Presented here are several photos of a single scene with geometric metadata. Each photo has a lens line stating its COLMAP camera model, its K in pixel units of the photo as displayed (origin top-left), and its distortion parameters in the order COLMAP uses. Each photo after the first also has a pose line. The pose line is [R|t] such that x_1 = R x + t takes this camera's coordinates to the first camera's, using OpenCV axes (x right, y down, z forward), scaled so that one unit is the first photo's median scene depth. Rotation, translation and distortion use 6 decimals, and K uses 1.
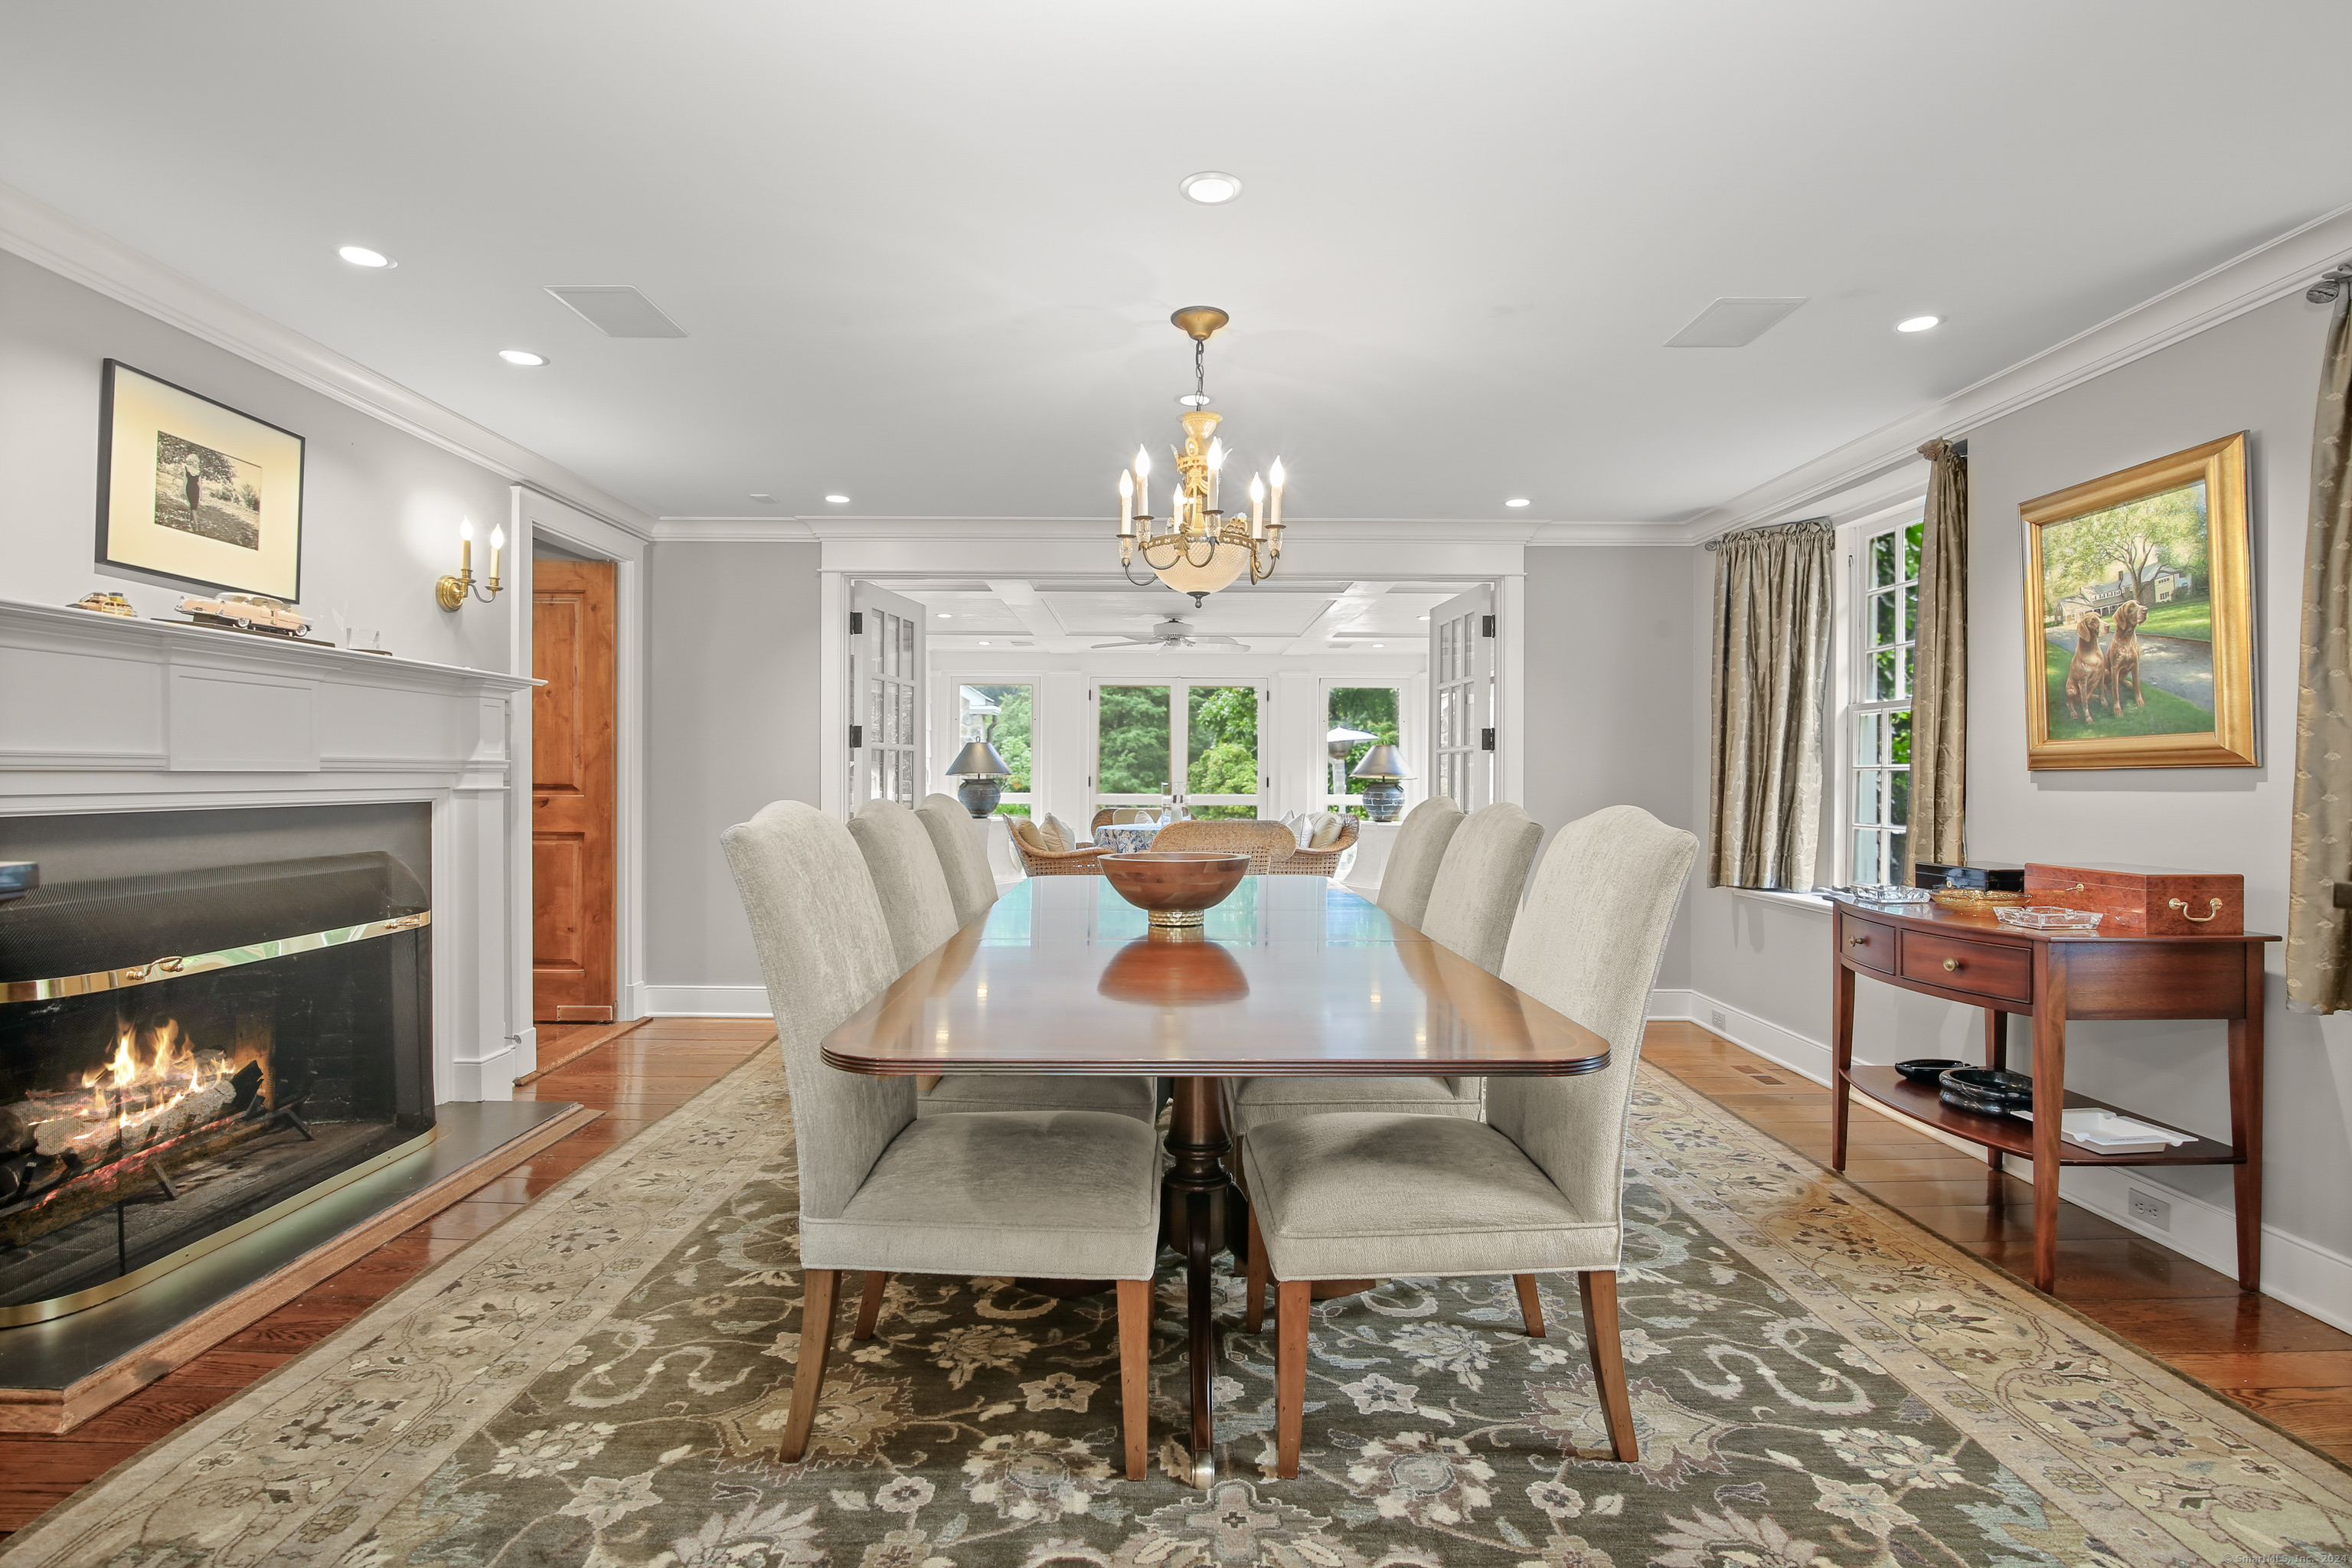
lens RADIAL K [[1116.7, 0, 1177.8], [0, 1116.7, 779.5], [0, 0, 1]] dist [-0.010153, -0.000946]
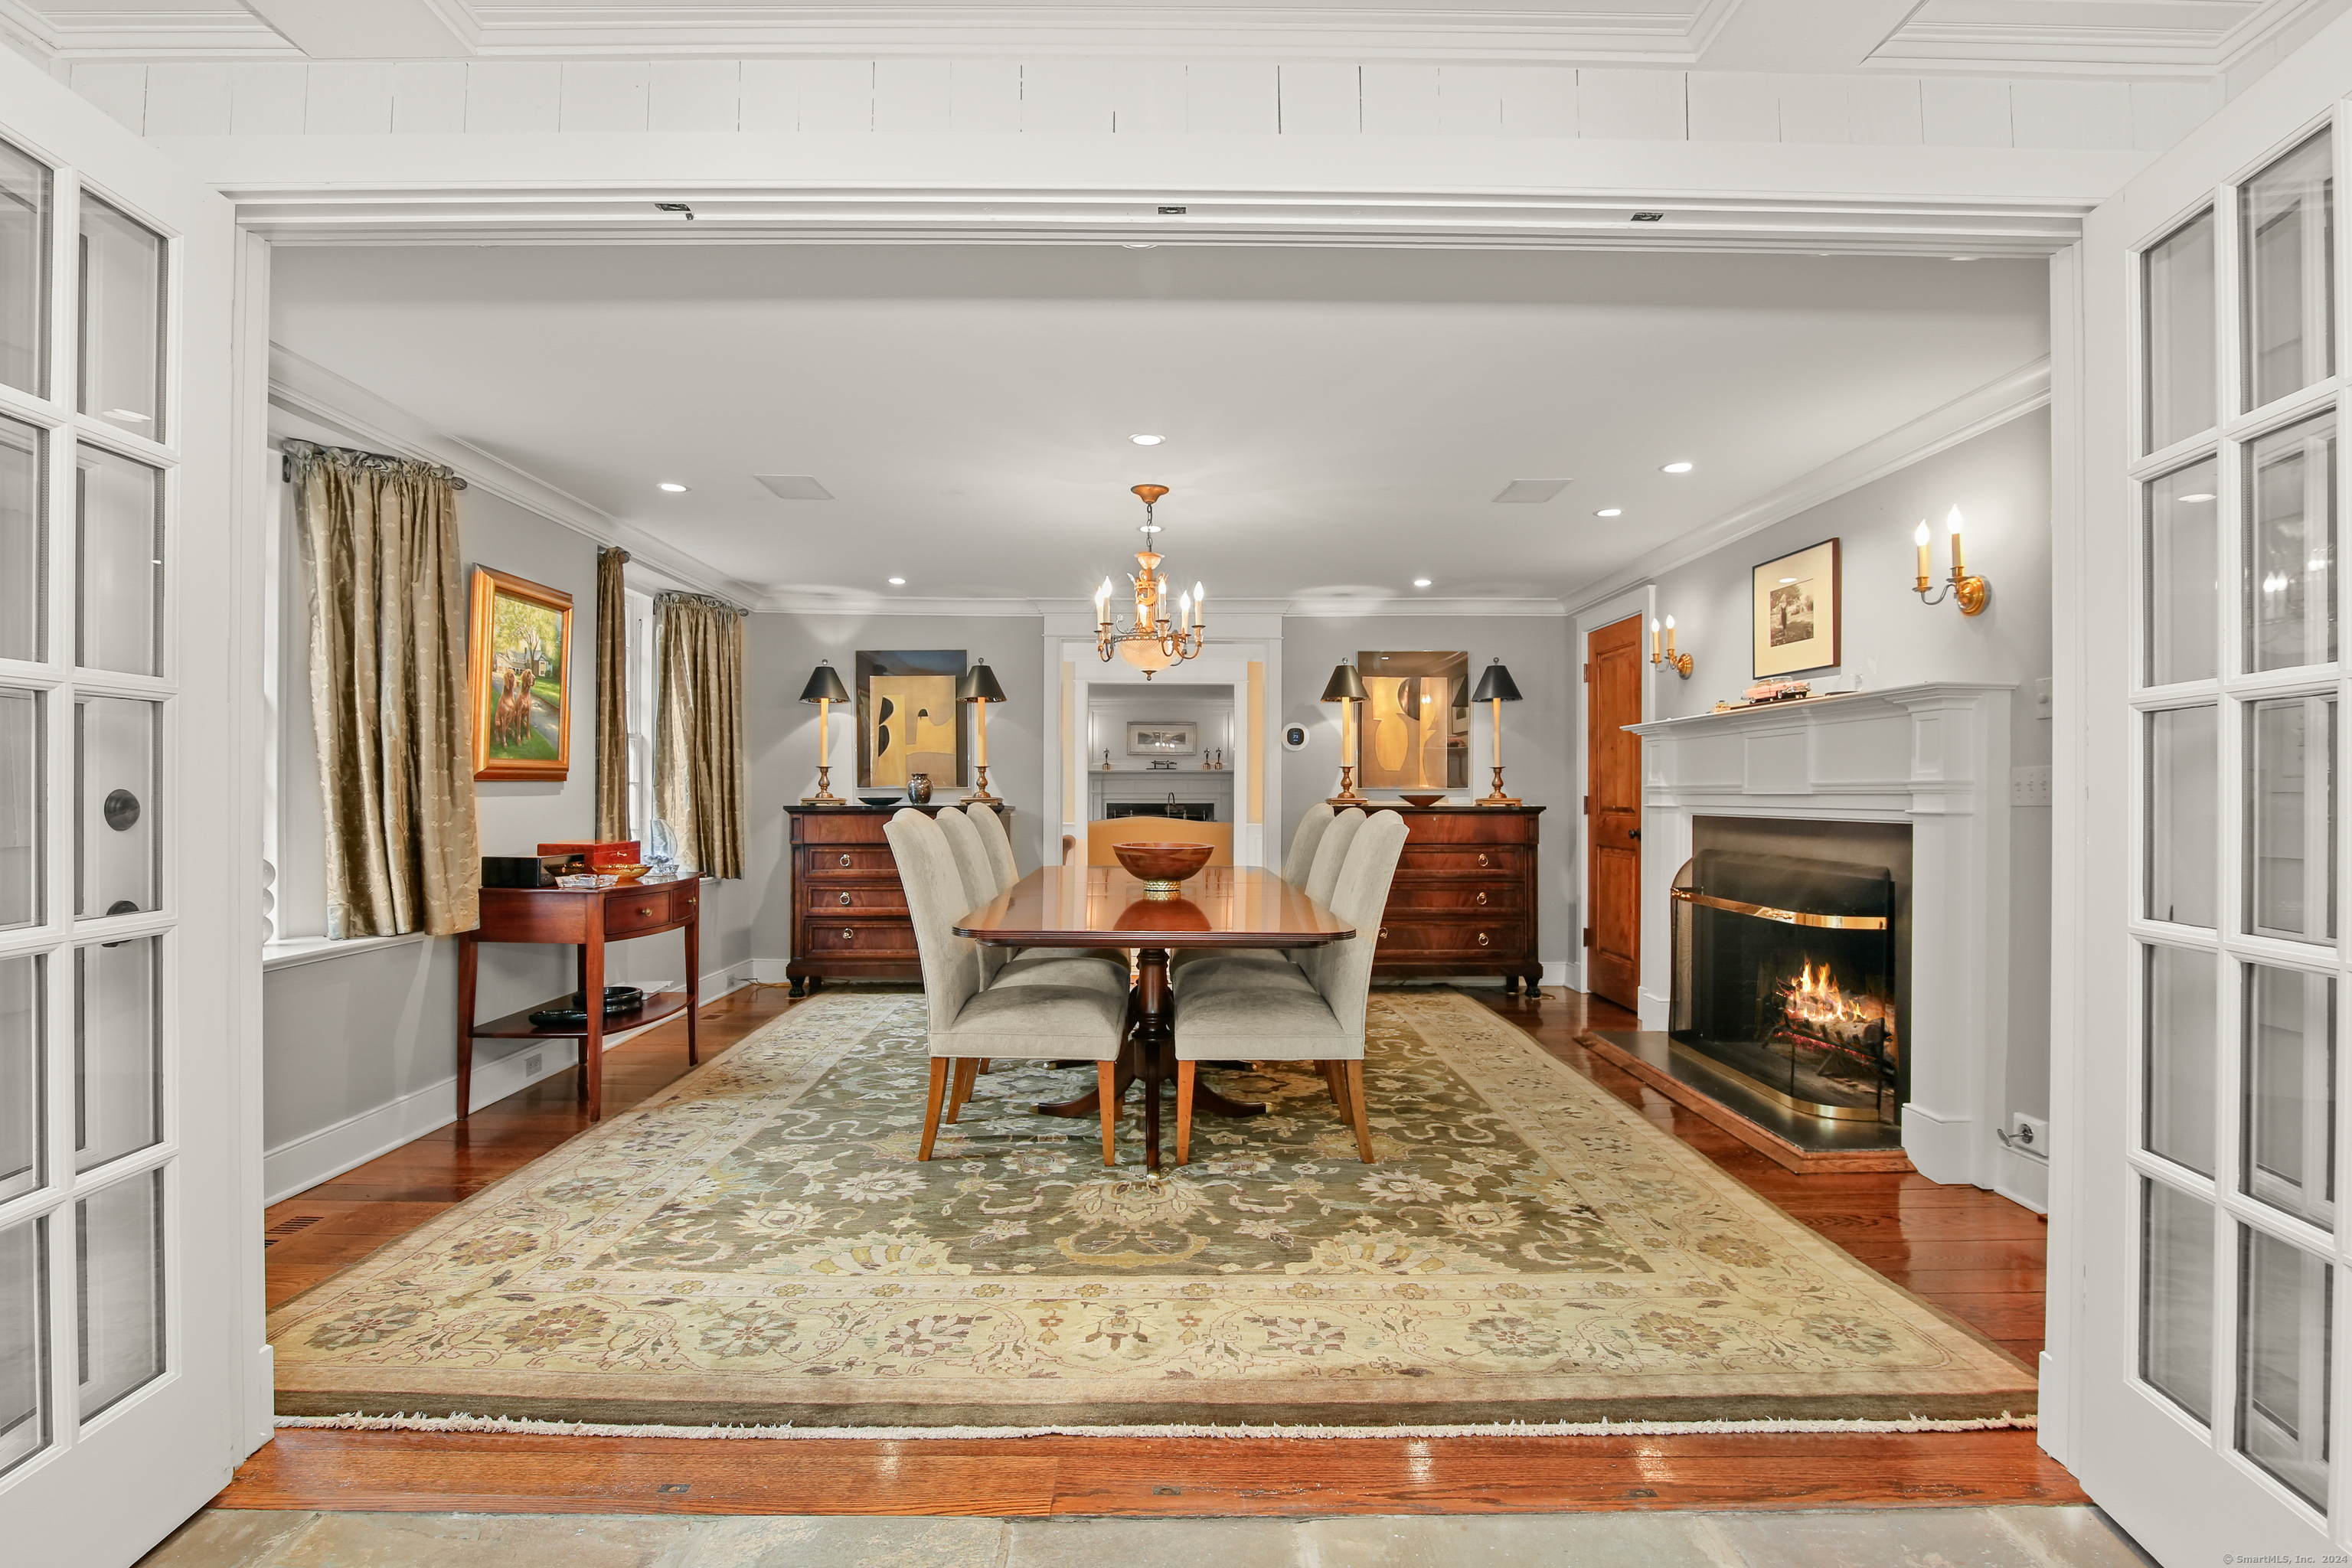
lens RADIAL K [[1116.7, 0, 1167.6], [0, 1116.7, 790.9], [0, 0, 1]] dist [-0.010153, -0.000946]
pose [[-0.999955, -0.009451, 0.000508, -0.010541], [-0.009450, 0.999955, 0.001198, -0.006298], [-0.000519, 0.001193, -0.999999, 2.508251]]
